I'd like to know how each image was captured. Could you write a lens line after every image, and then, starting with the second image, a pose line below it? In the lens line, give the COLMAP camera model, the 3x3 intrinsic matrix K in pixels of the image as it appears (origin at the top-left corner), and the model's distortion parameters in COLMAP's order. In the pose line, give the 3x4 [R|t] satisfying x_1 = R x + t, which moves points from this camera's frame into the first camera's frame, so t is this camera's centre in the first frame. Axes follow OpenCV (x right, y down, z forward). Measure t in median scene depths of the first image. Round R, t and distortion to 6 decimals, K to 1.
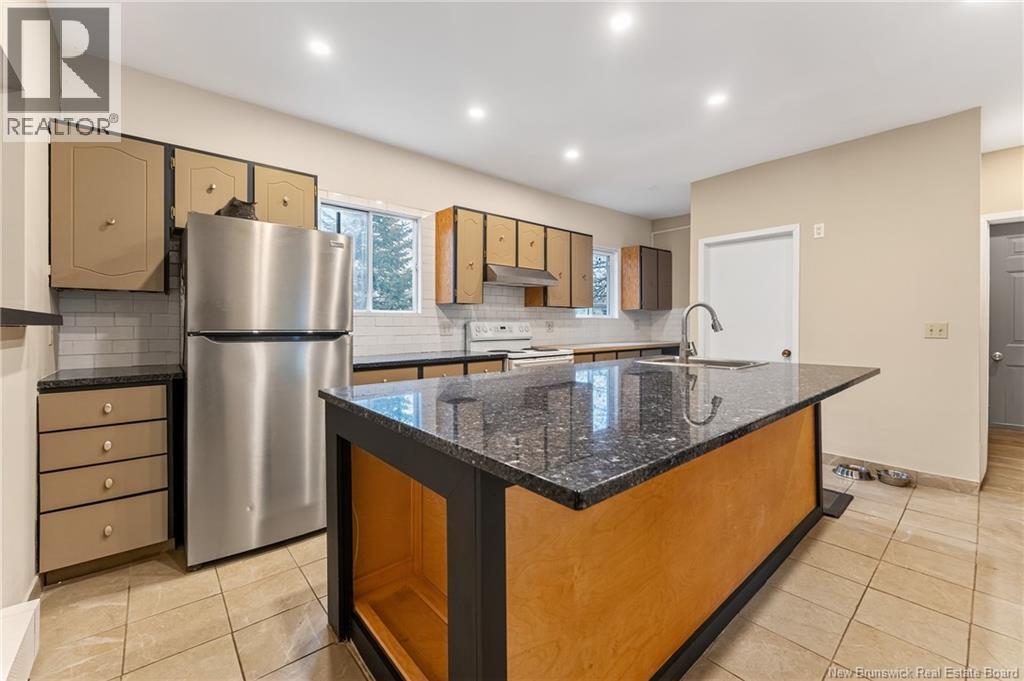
lens RADIAL K [[414.1, 0, 509.6], [0, 414.1, 335.8], [0, 0, 1]] dist [0.003523, 0.000662]
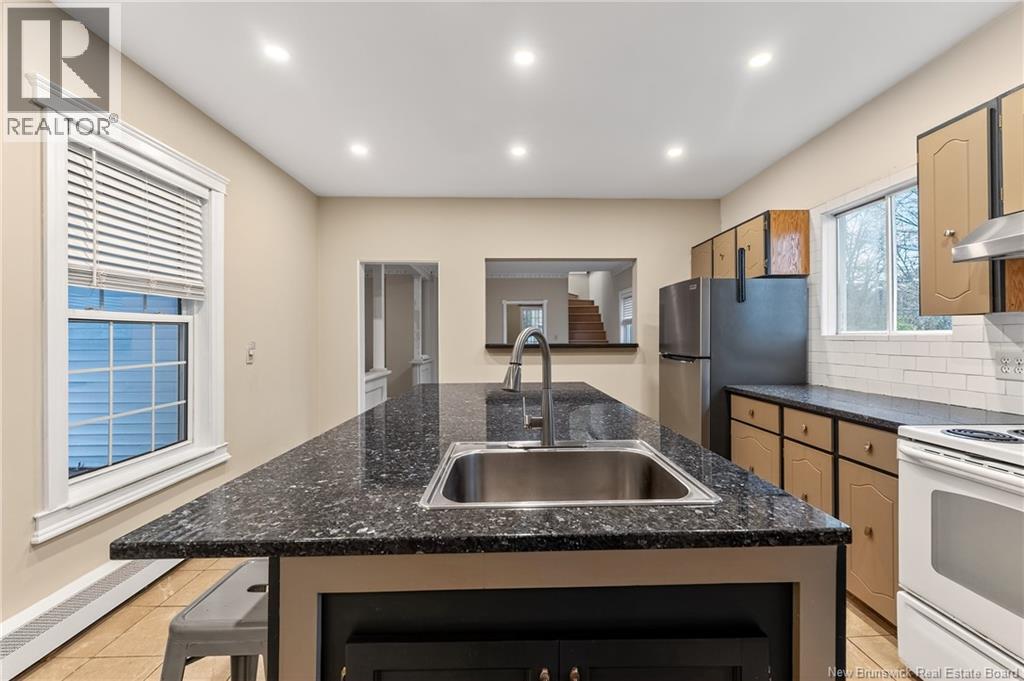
lens RADIAL K [[414.1, 0, 519.4], [0, 414.1, 337.6], [0, 0, 1]] dist [0.003523, 0.000662]
pose [[-0.626879, 0.004034, -0.779106, 0.570738], [-0.012002, 0.999818, 0.014834, -0.050383], [0.779024, 0.018650, -0.626716, 0.870370]]
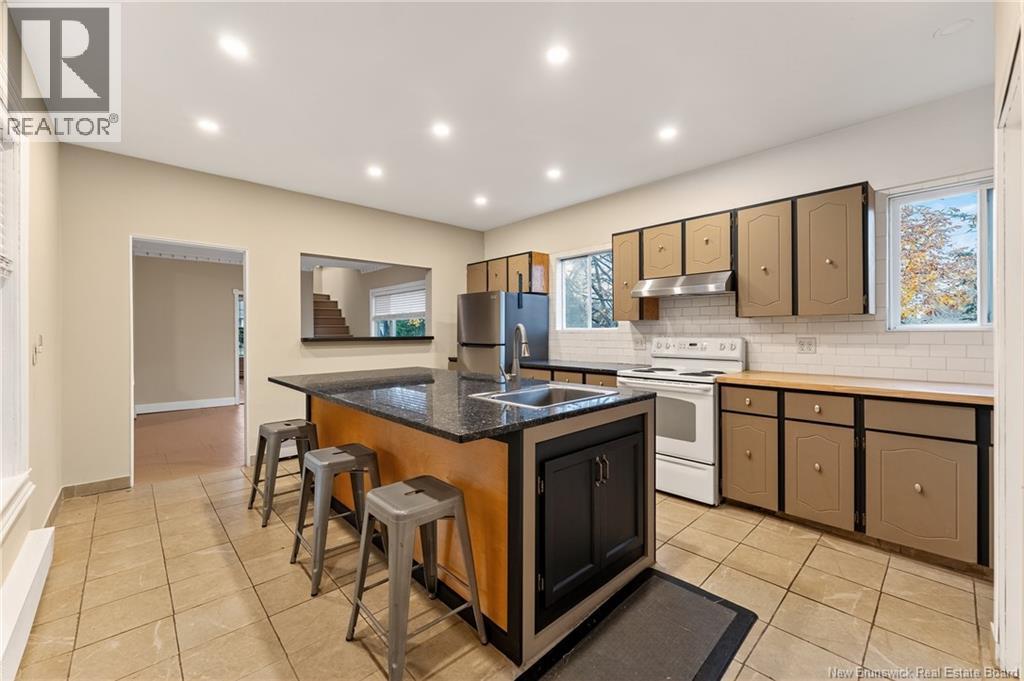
lens RADIAL K [[414.1, 0, 512.1], [0, 414.1, 335.0], [0, 0, 1]] dist [0.003523, 0.000662]
pose [[0.046440, 0.007831, -0.998890, 0.905998], [-0.020014, 0.999776, 0.006908, -0.040863], [0.998721, 0.019671, 0.046586, 0.631414]]
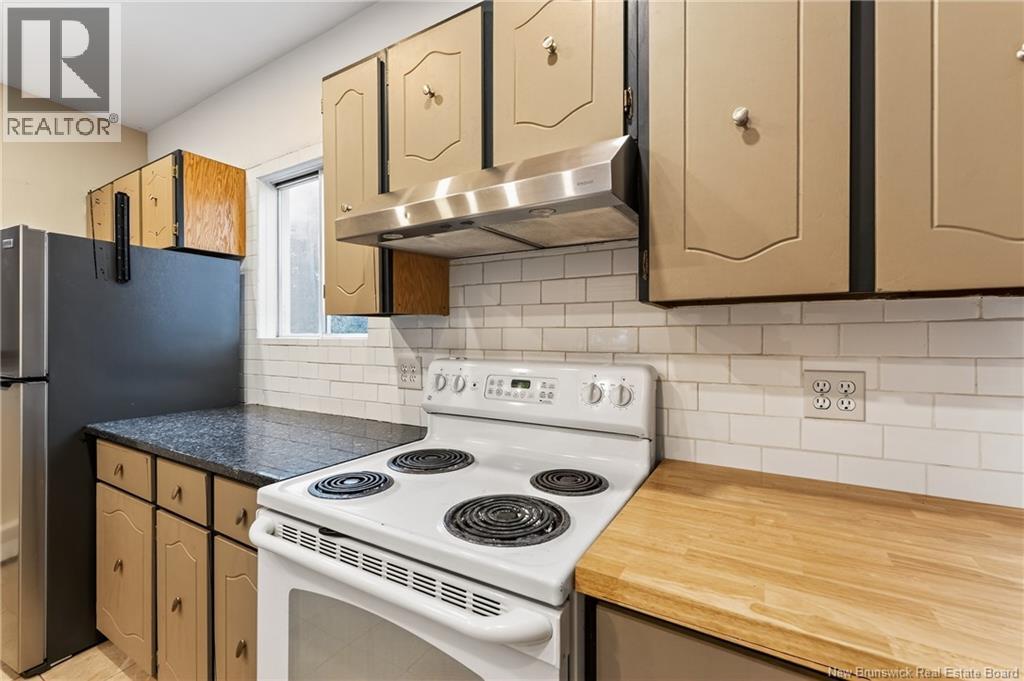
lens RADIAL K [[414.1, 0, 513.9], [0, 414.1, 340.3], [0, 0, 1]] dist [0.003523, 0.000662]
pose [[0.330644, 0.008899, -0.943714, 0.298324], [-0.024662, 0.999696, 0.000786, -0.055963], [0.943433, 0.023014, 0.330762, 0.970020]]
